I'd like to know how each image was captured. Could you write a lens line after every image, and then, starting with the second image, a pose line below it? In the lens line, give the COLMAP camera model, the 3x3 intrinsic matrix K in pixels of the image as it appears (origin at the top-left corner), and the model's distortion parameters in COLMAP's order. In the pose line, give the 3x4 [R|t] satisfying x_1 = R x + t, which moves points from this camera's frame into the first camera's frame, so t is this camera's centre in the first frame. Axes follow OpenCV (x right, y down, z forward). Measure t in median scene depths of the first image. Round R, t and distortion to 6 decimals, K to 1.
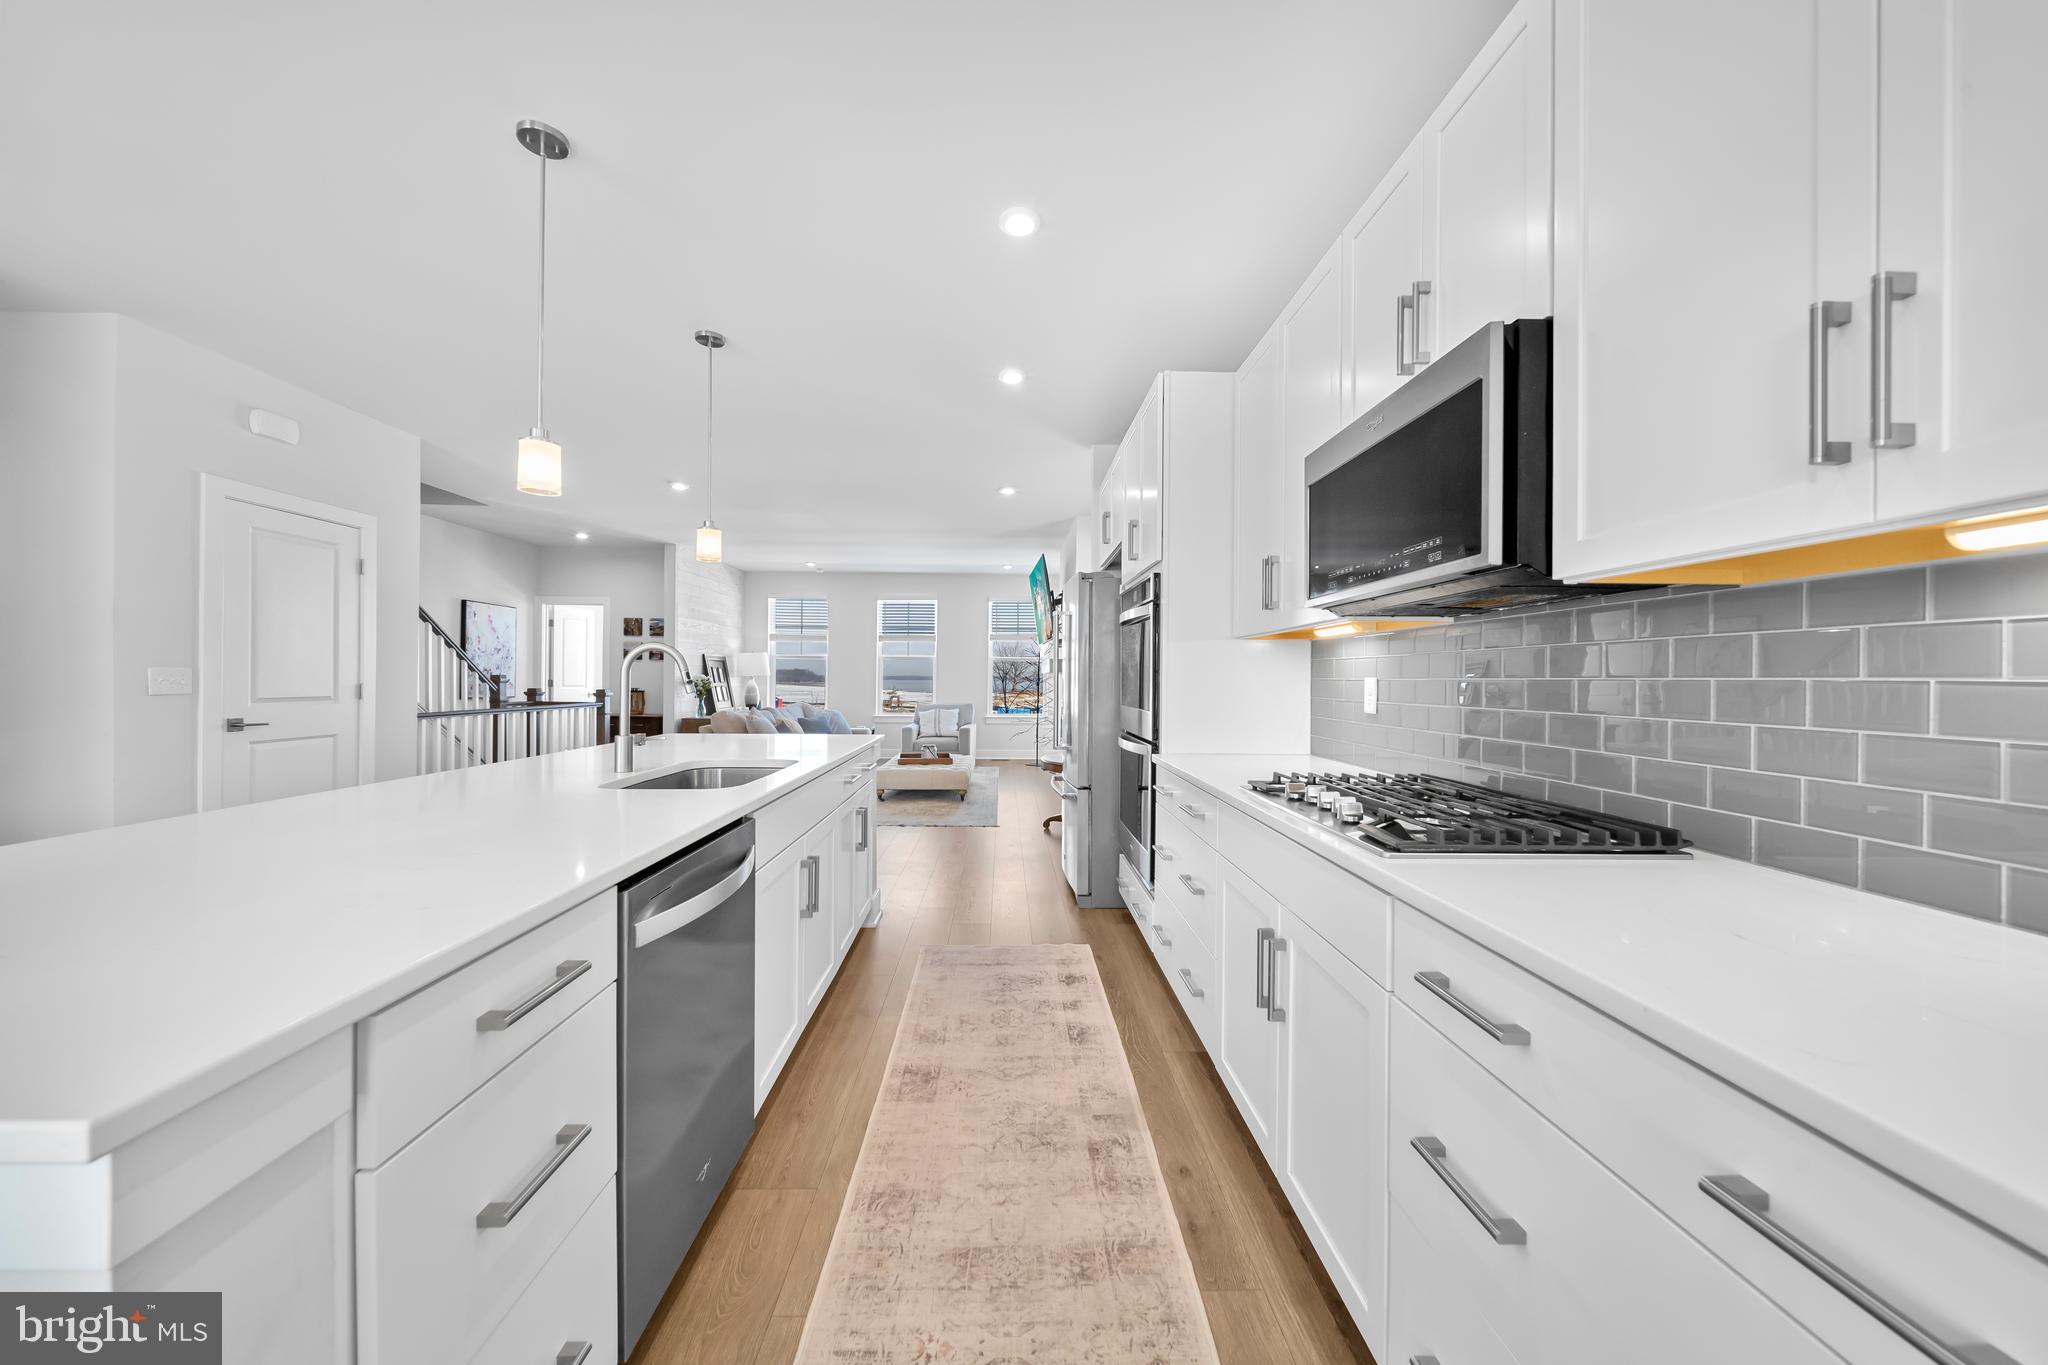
lens RADIAL K [[722.8, 0, 1013.8], [0, 722.8, 675.5], [0, 0, 1]] dist [0.008487, -0.004080]
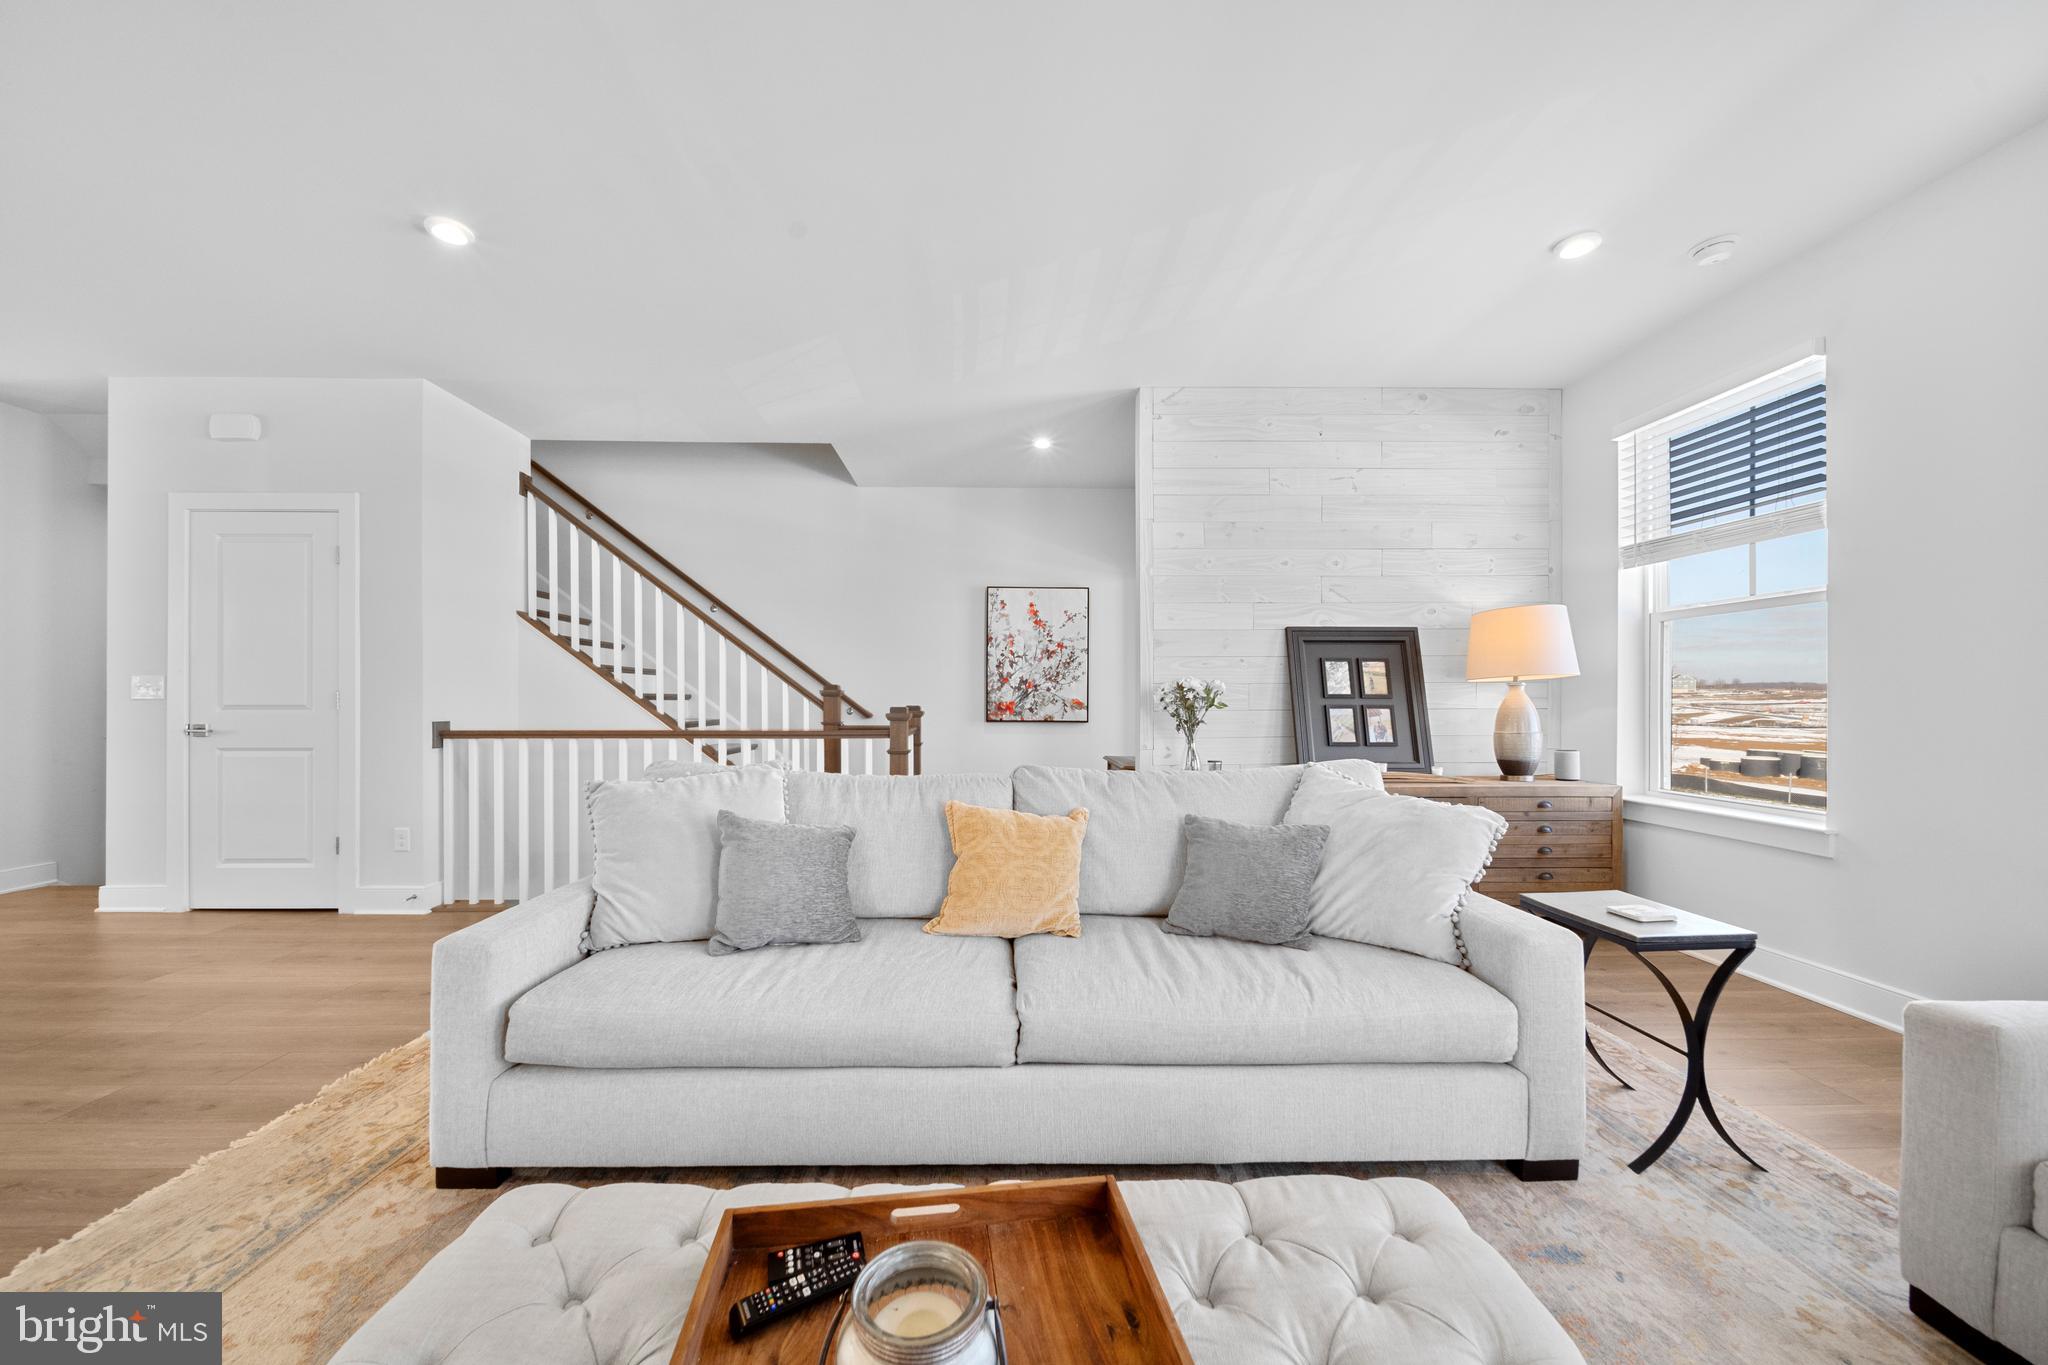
lens RADIAL K [[726.7, 0, 1014.6], [0, 726.7, 702.9], [0, 0, 1]] dist [0.000596, -0.003314]
pose [[0.005678, -0.009096, -0.999943, -0.019988], [0.002559, 0.999955, -0.009082, 0.019260], [0.999981, -0.002507, 0.005701, 0.980991]]
